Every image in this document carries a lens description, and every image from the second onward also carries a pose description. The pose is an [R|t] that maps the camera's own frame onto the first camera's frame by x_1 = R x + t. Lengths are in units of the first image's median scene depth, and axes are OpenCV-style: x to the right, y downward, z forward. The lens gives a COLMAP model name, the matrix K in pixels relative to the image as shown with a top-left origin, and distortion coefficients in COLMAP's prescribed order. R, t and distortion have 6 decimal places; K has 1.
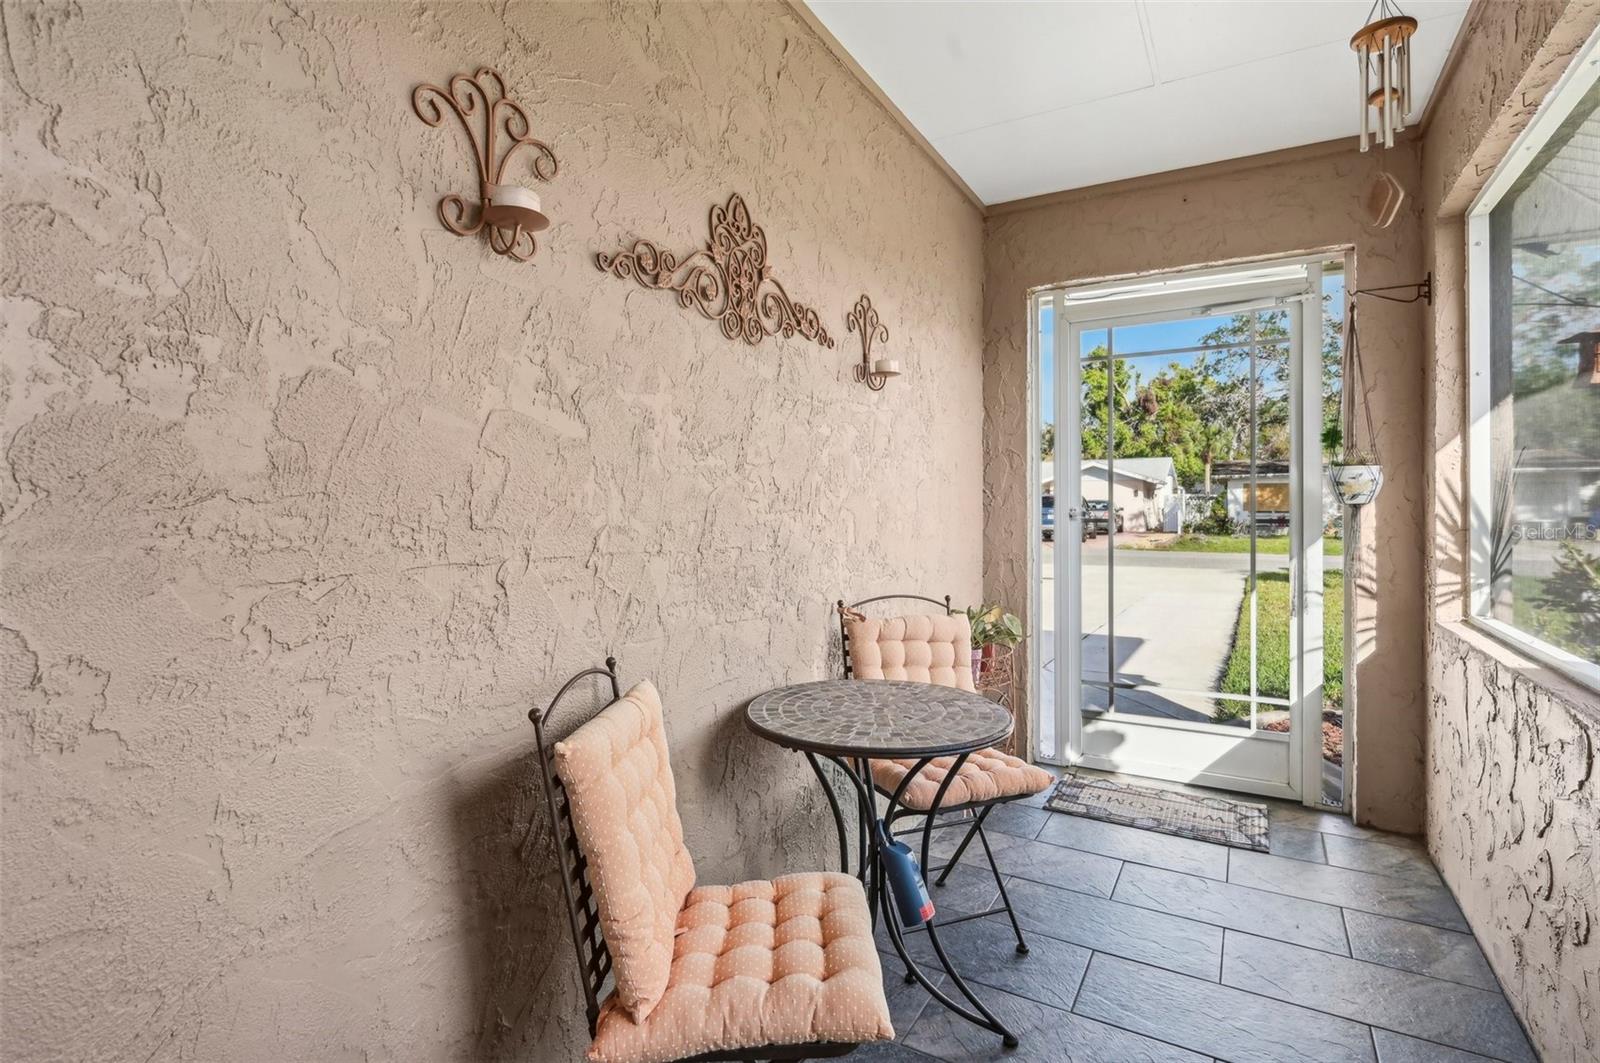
lens RADIAL K [[770.2, 0, 814.0], [0, 770.2, 524.6], [0, 0, 1]] dist [0.000678, 0.000694]
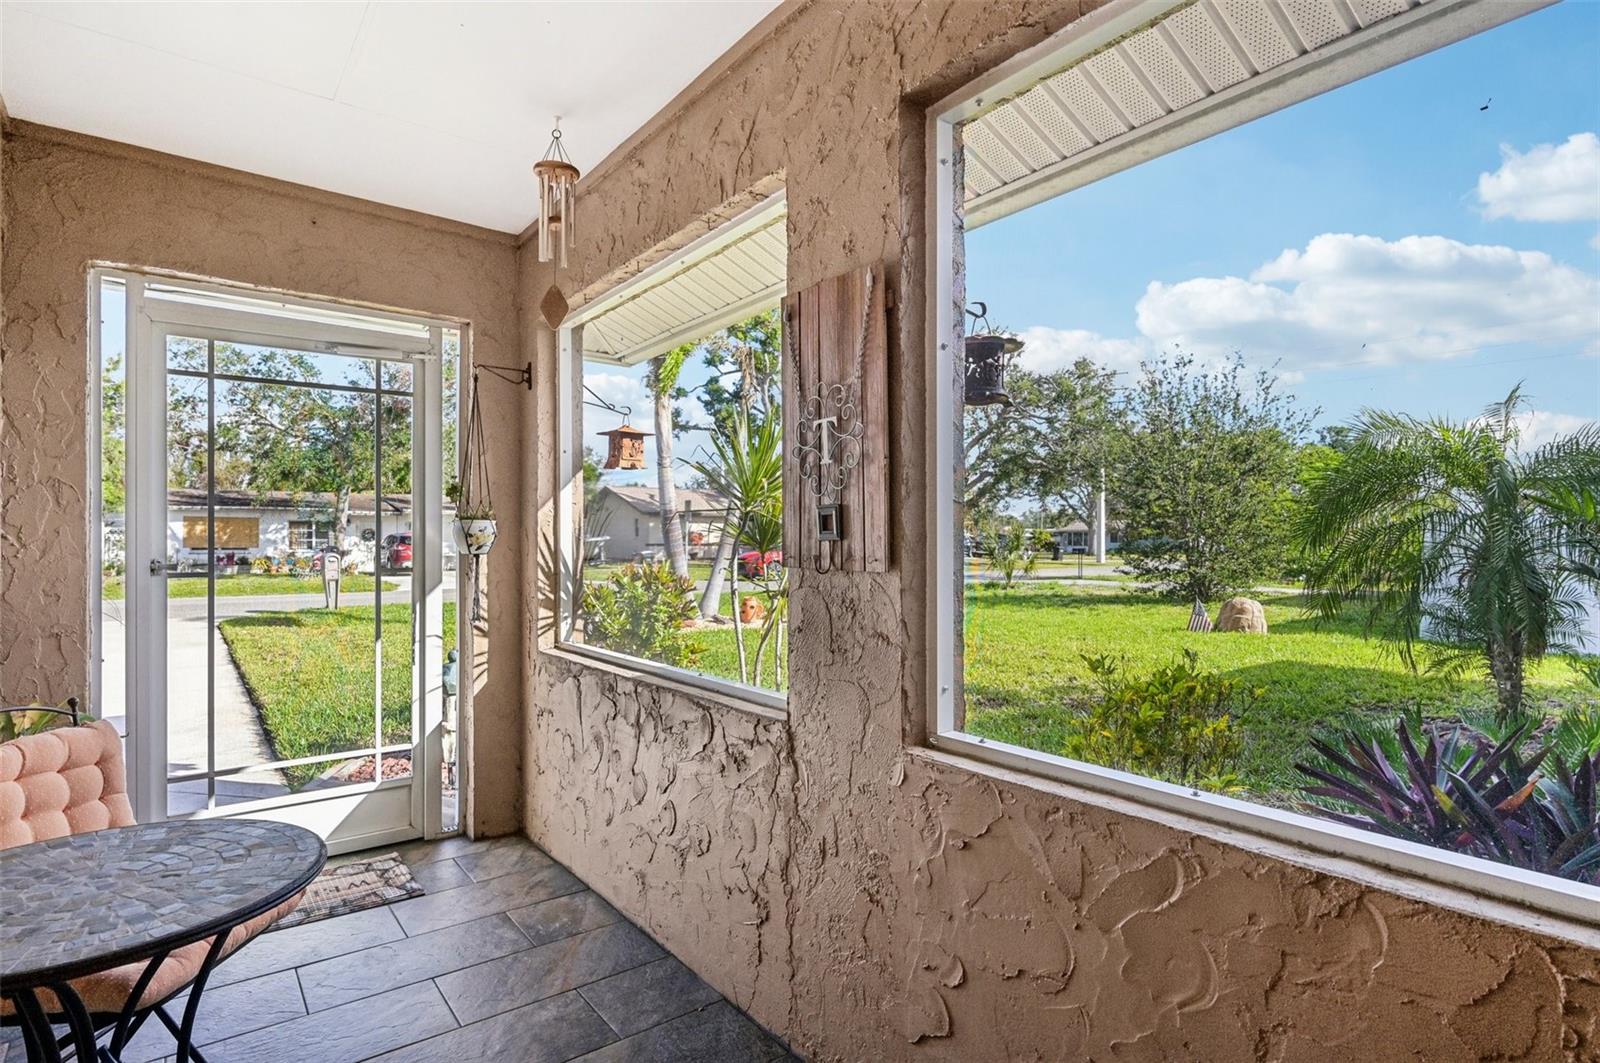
lens RADIAL K [[809.8, 0, 803.4], [0, 809.8, 558.0], [0, 0, 1]] dist [0.002133, -0.000922]
pose [[0.397104, -0.015458, 0.917644, -0.188052], [0.019819, 0.999769, 0.008265, -0.020659], [-0.917560, 0.014905, 0.397318, 0.095924]]
